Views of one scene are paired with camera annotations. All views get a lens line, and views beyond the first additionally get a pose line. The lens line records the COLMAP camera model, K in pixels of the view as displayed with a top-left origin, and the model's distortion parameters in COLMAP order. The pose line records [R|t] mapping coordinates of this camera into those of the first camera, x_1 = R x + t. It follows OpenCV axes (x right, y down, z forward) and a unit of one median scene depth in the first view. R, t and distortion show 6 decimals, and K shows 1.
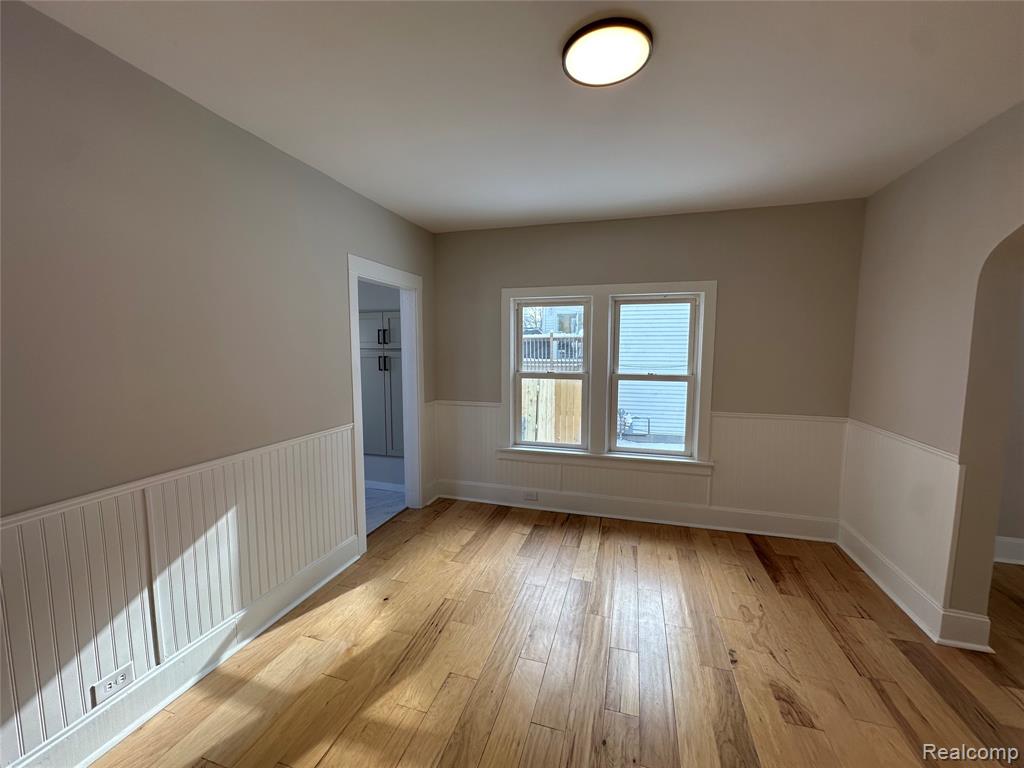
lens RADIAL K [[410.3, 0, 512.0], [0, 410.3, 384.0], [0, 0, 1]] dist [-0.000288, -0.000232]
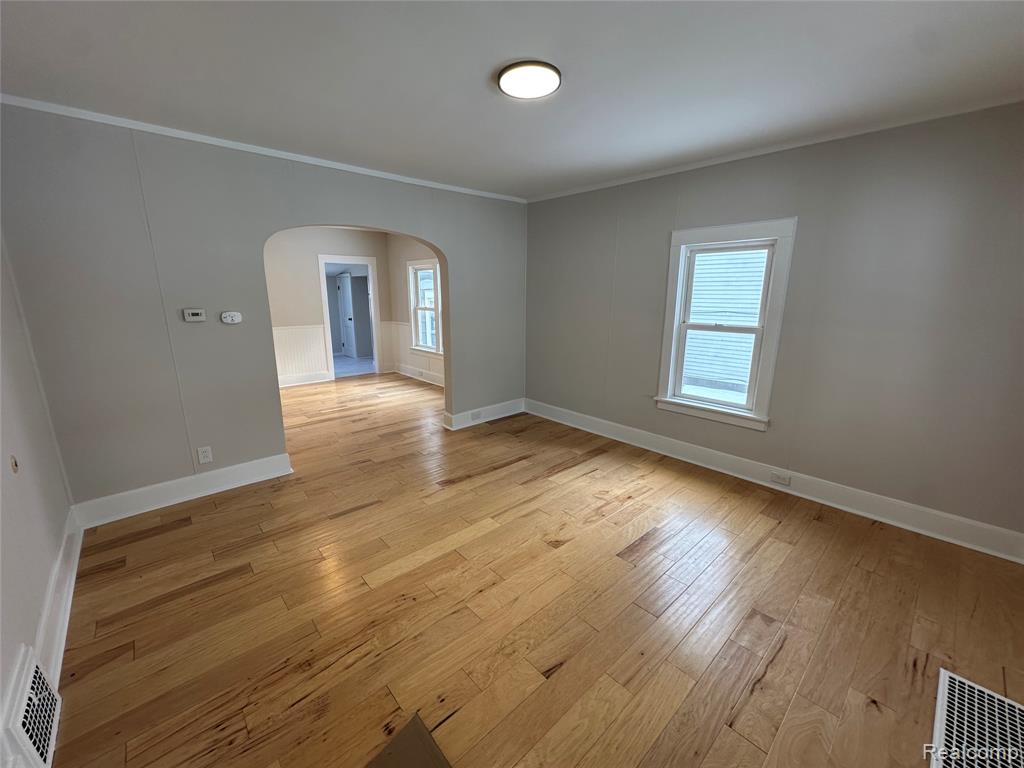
lens RADIAL K [[406.8, 0, 512.0], [0, 406.8, 384.0], [0, 0, 1]] dist [0.000574, 0.000051]
pose [[0.851968, 0.119558, -0.509761, 0.457251], [-0.056915, 0.988959, 0.136826, 0.013422], [0.520491, -0.087559, 0.849366, -0.126594]]
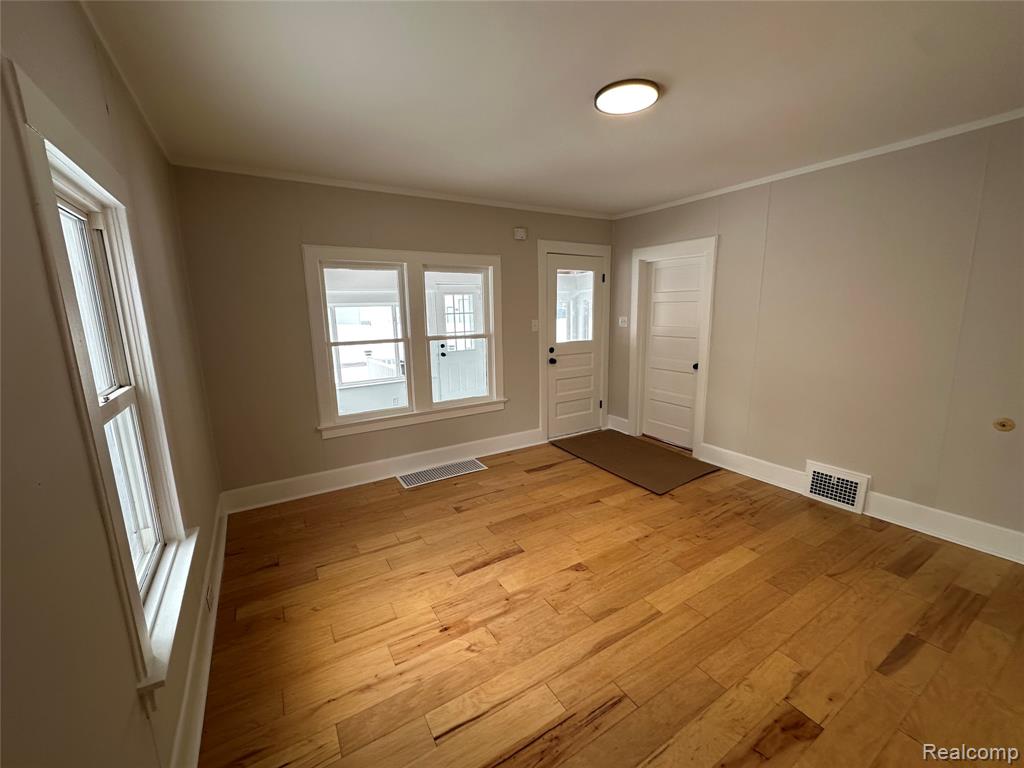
lens RADIAL K [[406.8, 0, 512.0], [0, 406.8, 384.0], [0, 0, 1]] dist [0.000574, 0.000051]
pose [[-0.737385, -0.103505, 0.667496, 0.268349], [0.088278, 0.964947, 0.247151, -0.019255], [-0.669680, 0.241171, -0.702400, 0.217635]]
